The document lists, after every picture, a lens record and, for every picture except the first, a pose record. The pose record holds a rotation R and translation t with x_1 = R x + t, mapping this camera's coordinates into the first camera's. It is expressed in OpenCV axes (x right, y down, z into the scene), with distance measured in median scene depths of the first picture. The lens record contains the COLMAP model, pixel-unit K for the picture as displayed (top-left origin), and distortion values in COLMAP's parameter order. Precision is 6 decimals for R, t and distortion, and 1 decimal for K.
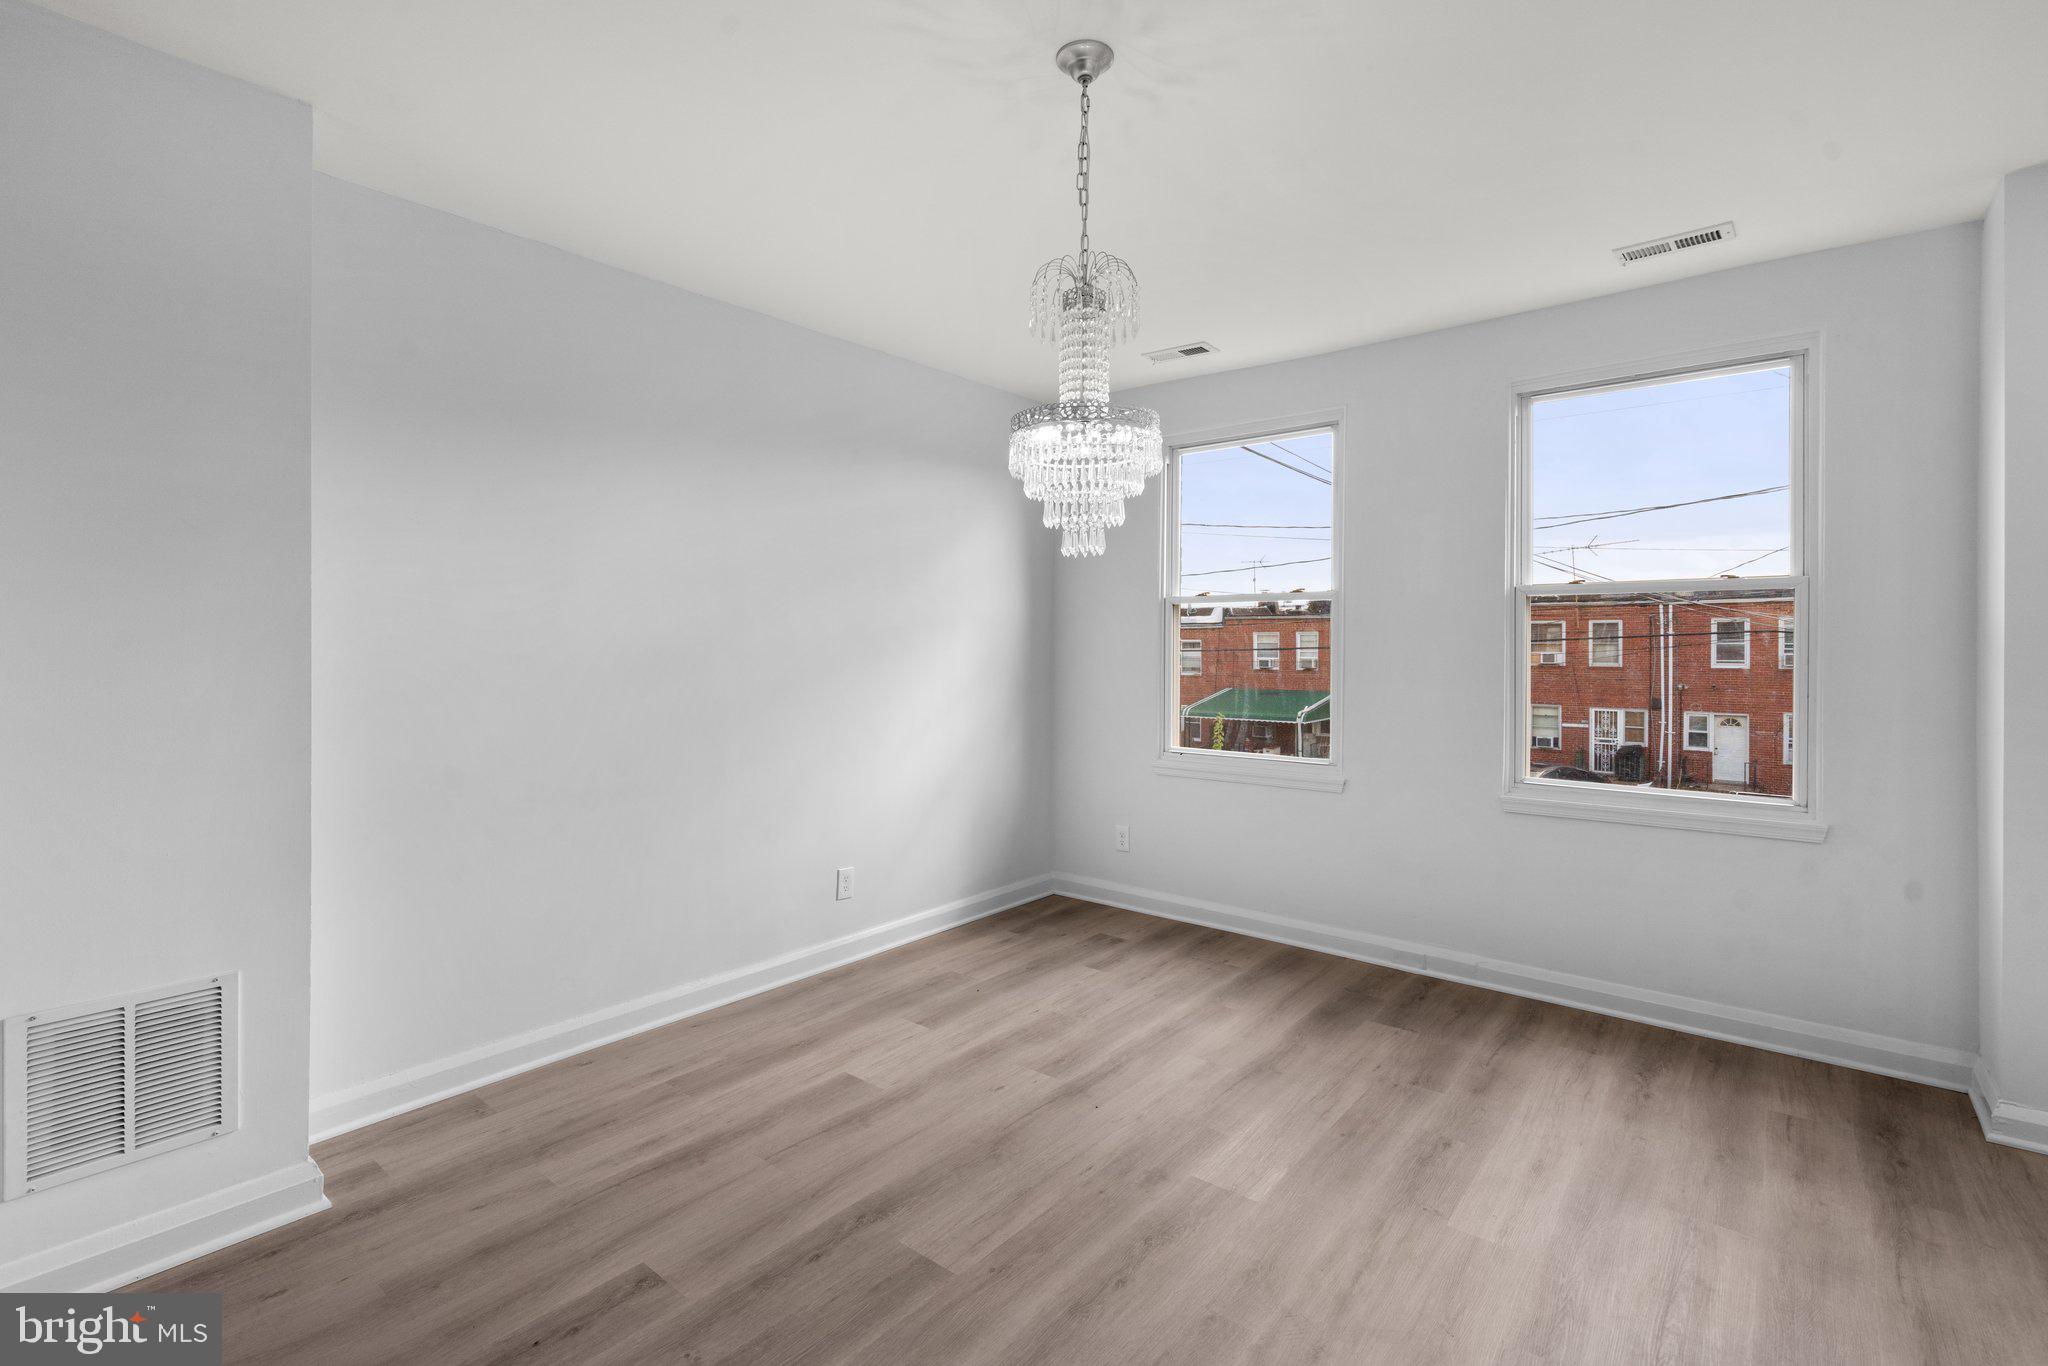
lens RADIAL K [[934.9, 0, 1019.9], [0, 934.9, 648.3], [0, 0, 1]] dist [-0.002709, 0.000317]
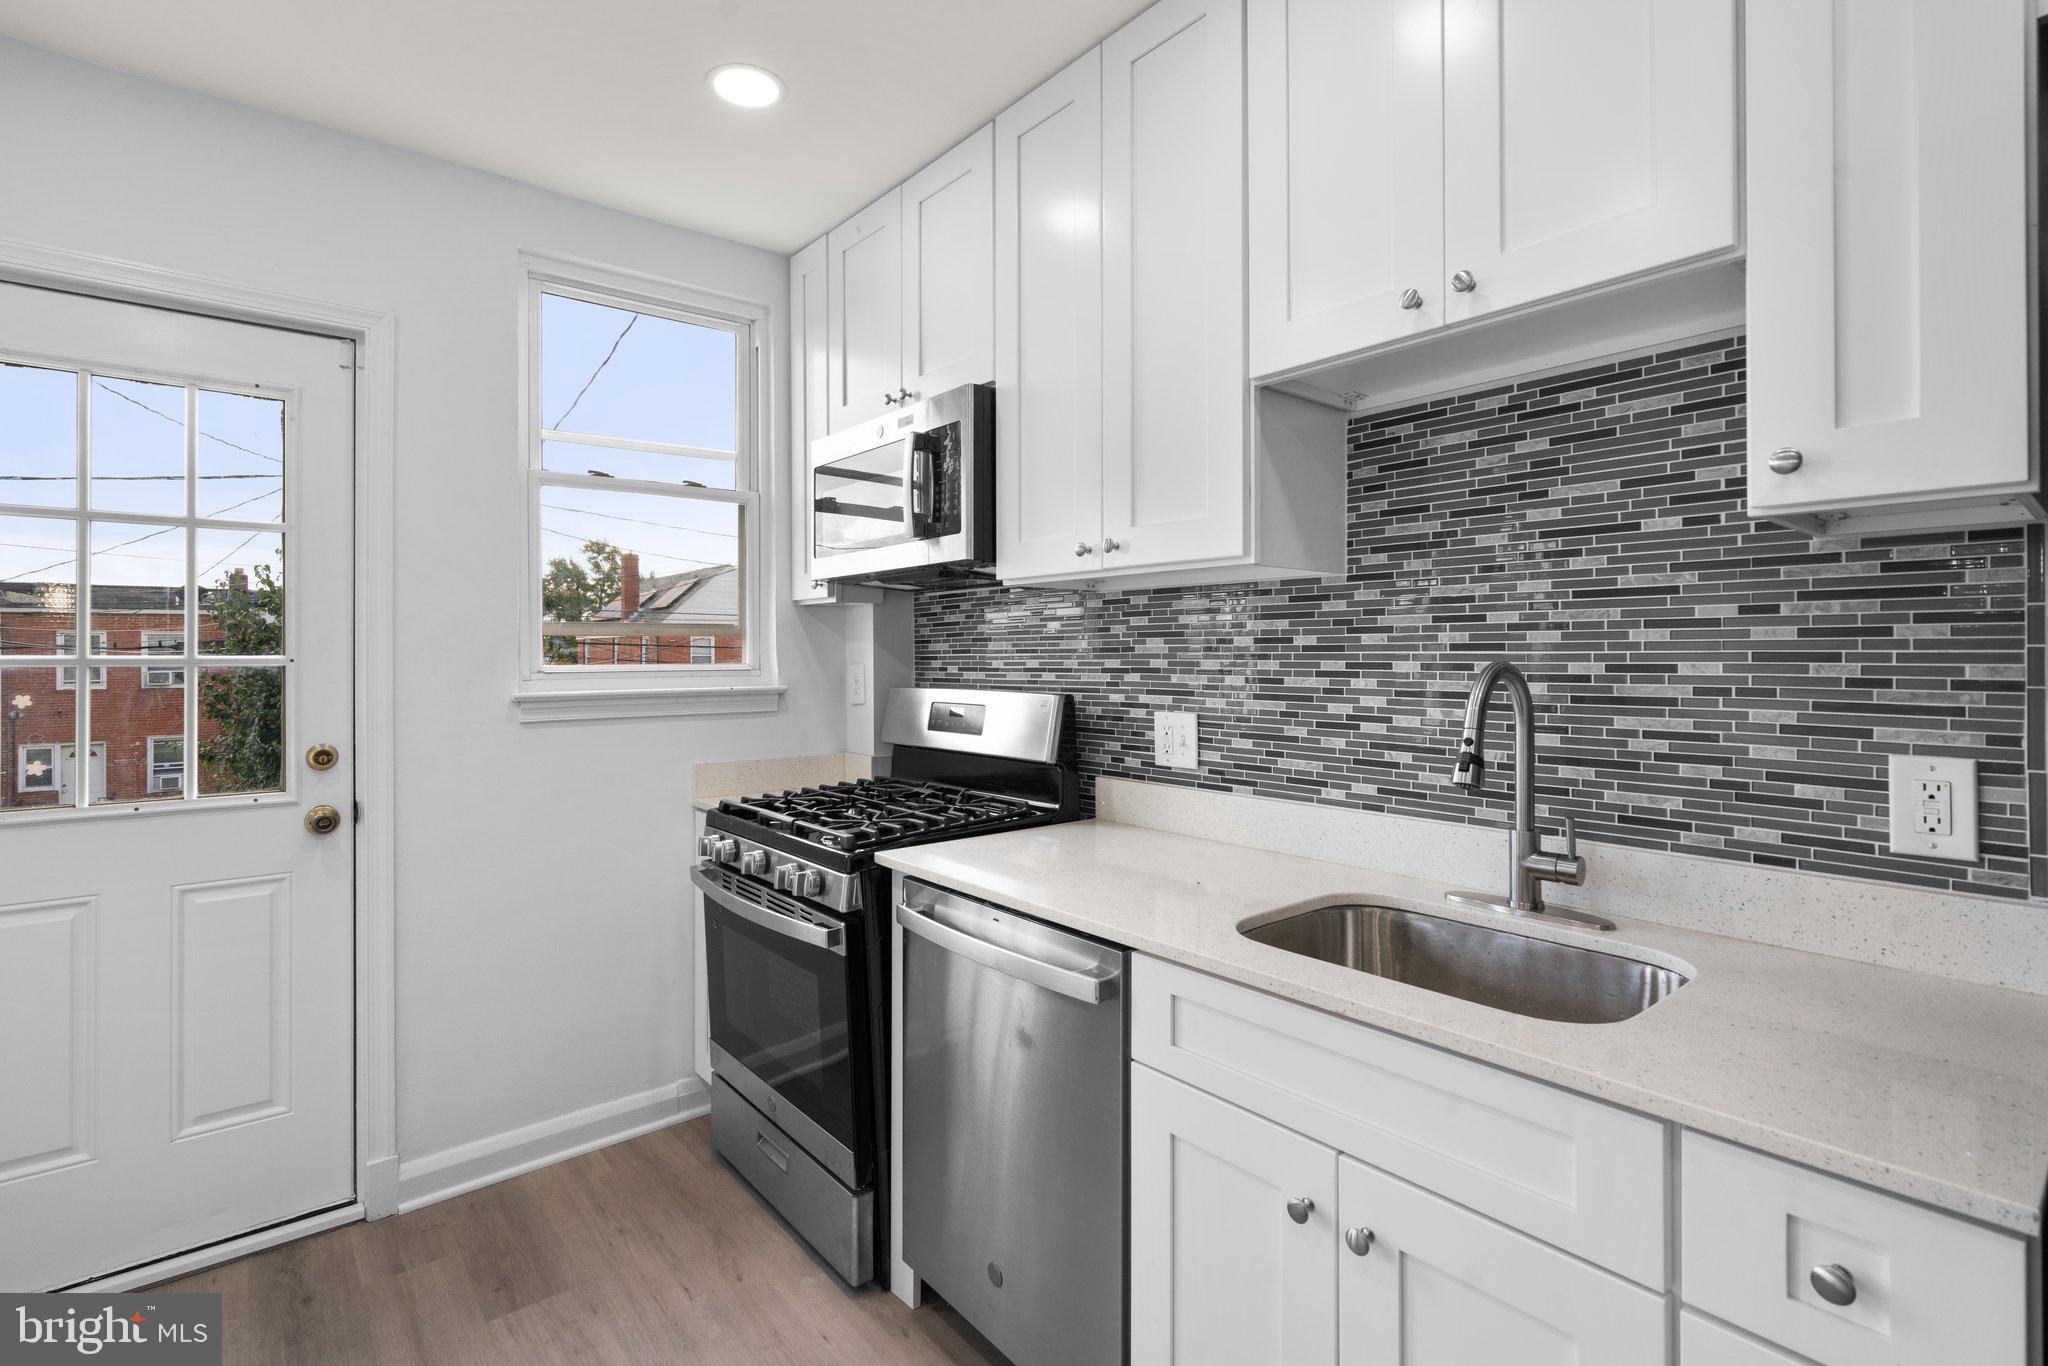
lens RADIAL K [[955.1, 0, 1008.9], [0, 955.1, 647.1], [0, 0, 1]] dist [-0.003592, 0.001491]
pose [[0.189929, 0.005168, 0.981784, 0.663817], [0.012081, 0.999898, -0.007600, -0.001524], [-0.981723, 0.013305, 0.189847, 0.016451]]
